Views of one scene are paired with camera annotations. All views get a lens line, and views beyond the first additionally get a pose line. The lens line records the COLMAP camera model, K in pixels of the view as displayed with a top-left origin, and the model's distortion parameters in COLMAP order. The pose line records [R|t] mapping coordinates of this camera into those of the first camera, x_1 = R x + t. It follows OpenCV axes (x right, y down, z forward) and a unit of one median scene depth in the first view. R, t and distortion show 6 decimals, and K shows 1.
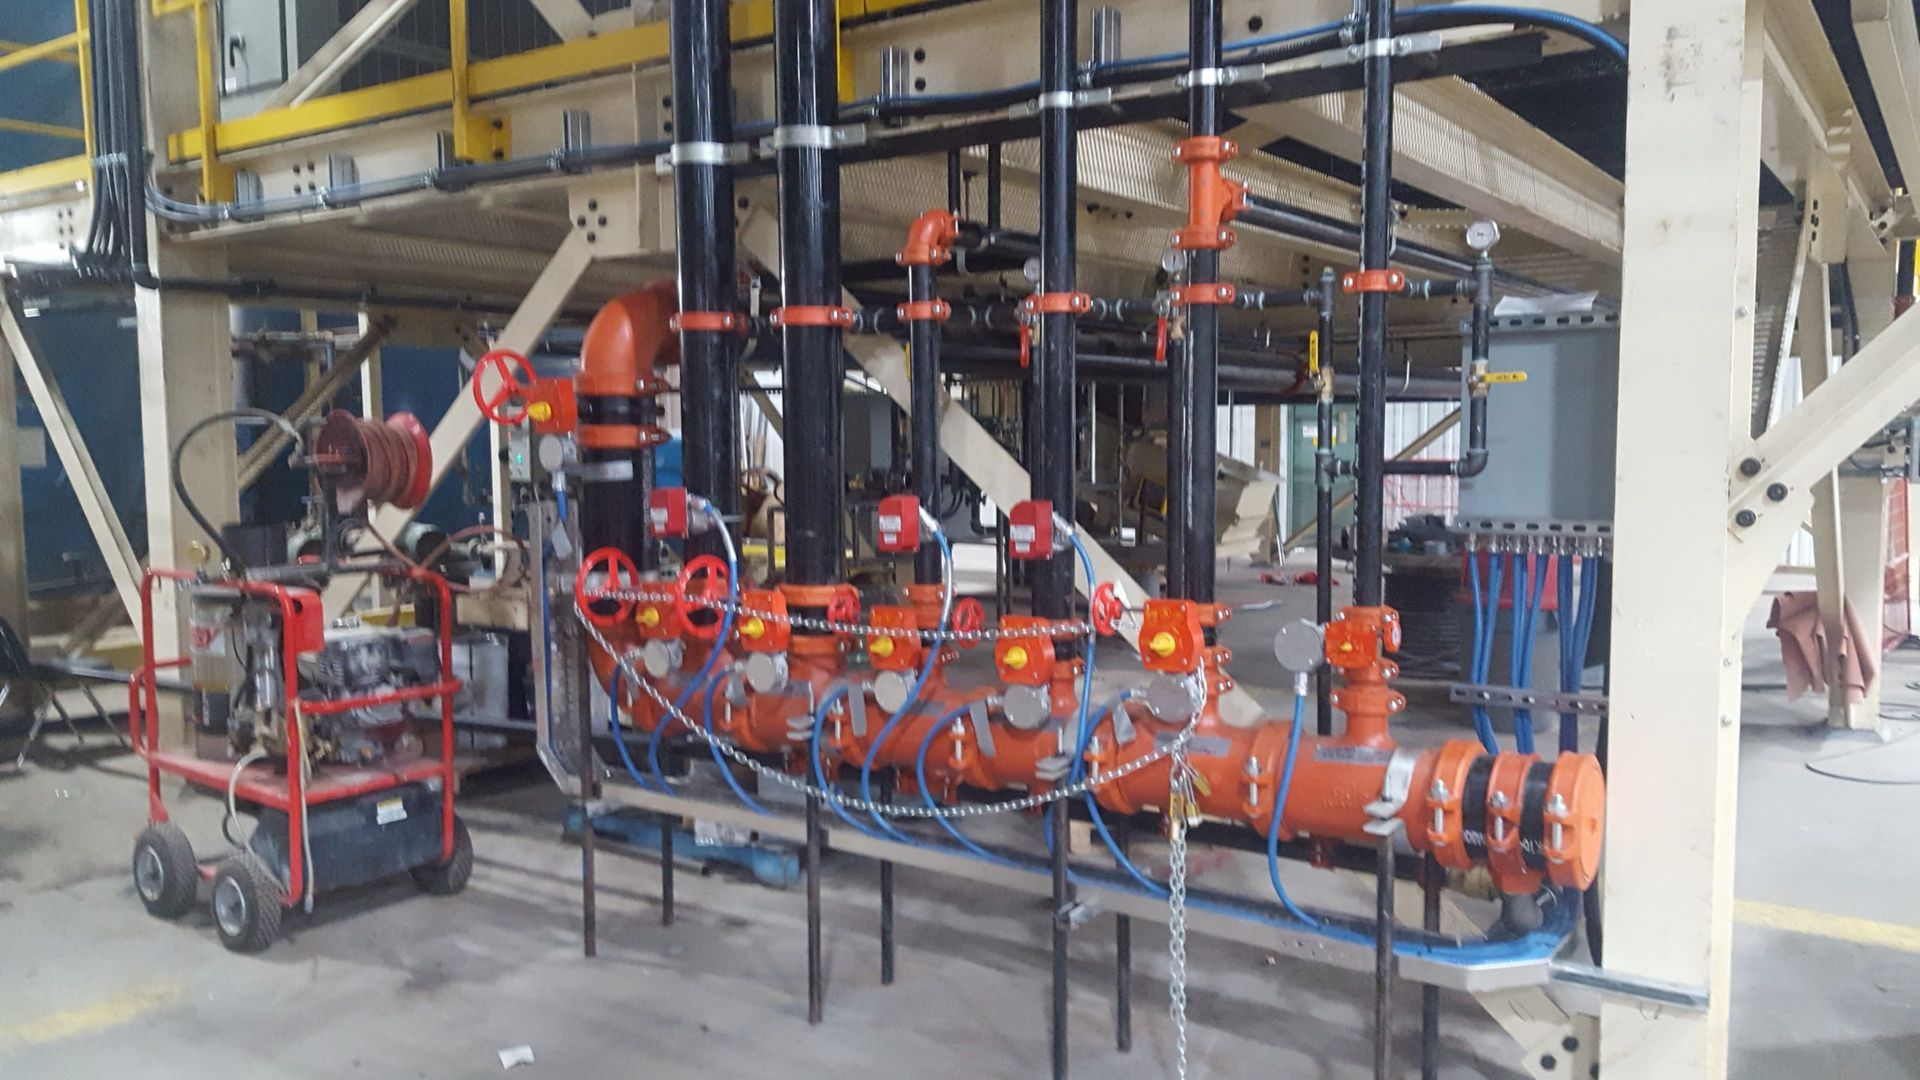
lens RADIAL K [[1387.7, 0, 960.0], [0, 1387.7, 540.0], [0, 0, 1]] dist [0.000973, -0.000253]
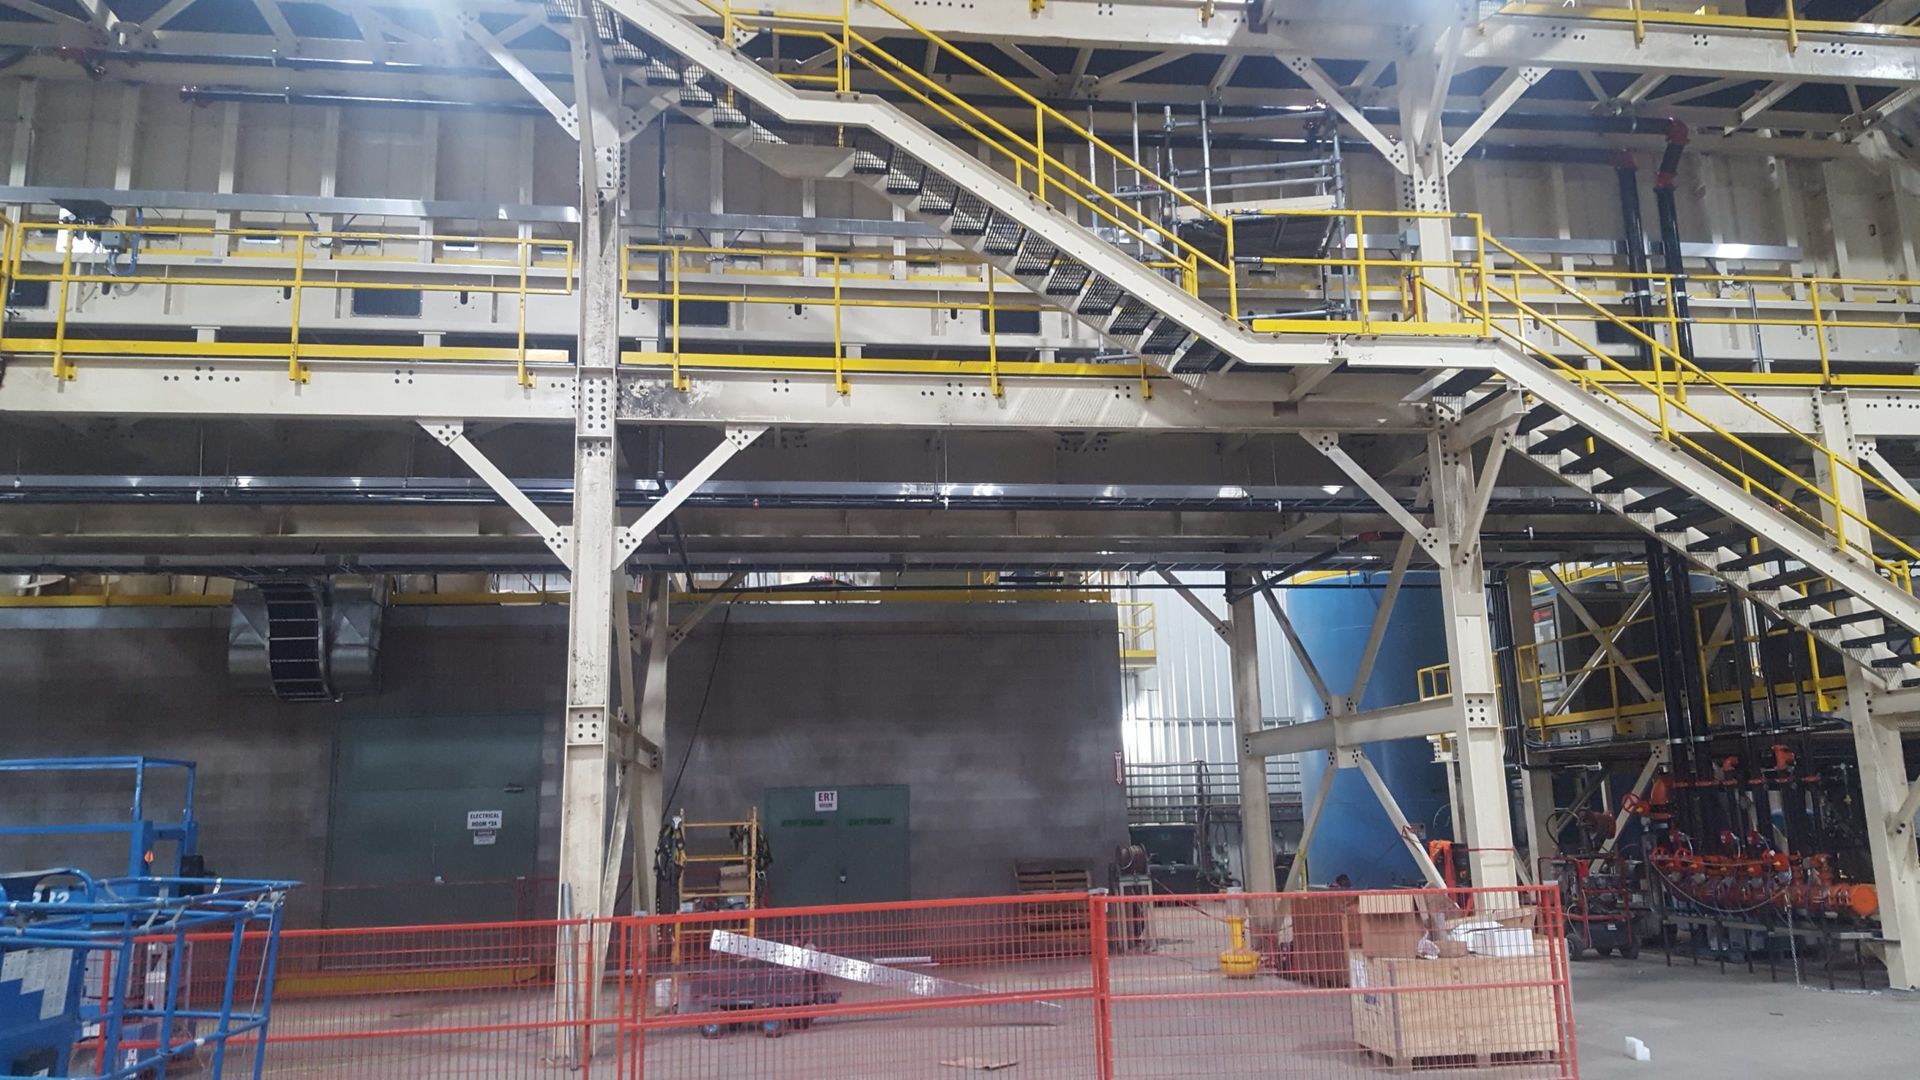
lens RADIAL K [[1387.7, 0, 960.0], [0, 1387.7, 540.0], [0, 0, 1]] dist [0.000973, -0.000253]
pose [[0.661491, -0.160494, -0.732578, 1.215722], [-0.039476, 0.968027, -0.247722, 0.183229], [0.748913, 0.192785, 0.634005, -2.620762]]
